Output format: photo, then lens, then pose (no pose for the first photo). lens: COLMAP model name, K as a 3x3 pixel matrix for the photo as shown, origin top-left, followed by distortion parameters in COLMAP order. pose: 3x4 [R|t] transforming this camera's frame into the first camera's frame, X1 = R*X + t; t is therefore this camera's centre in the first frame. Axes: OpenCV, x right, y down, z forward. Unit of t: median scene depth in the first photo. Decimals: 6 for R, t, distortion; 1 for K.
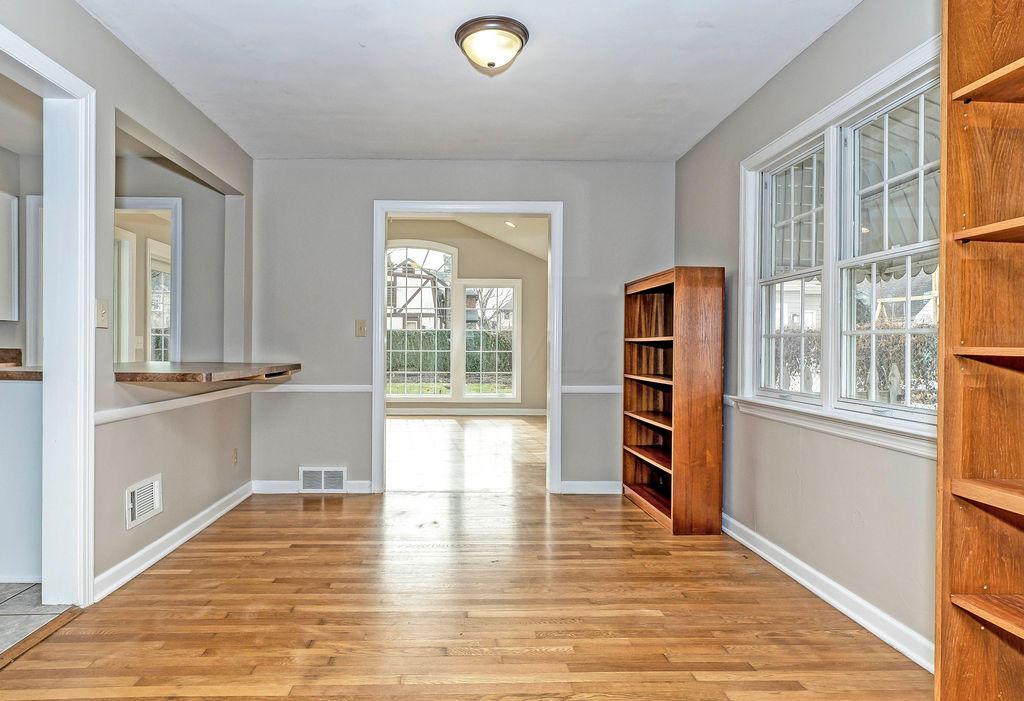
lens RADIAL K [[627.1, 0, 489.7], [0, 627.1, 349.1], [0, 0, 1]] dist [-0.002073, 0.001265]
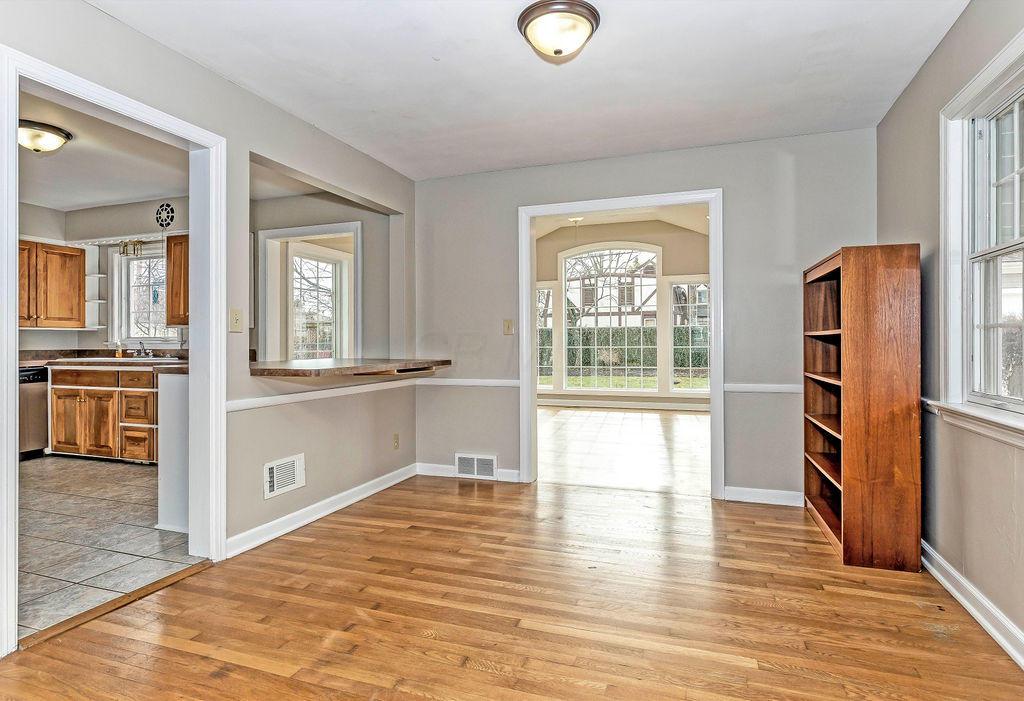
lens RADIAL K [[565.1, 0, 510.9], [0, 565.1, 336.4], [0, 0, 1]] dist [0.015099, 0.000688]
pose [[0.919600, -0.014683, -0.392581, 0.182150], [0.008952, 0.999825, -0.016424, -0.001458], [0.392754, 0.011589, 0.919571, 0.114808]]
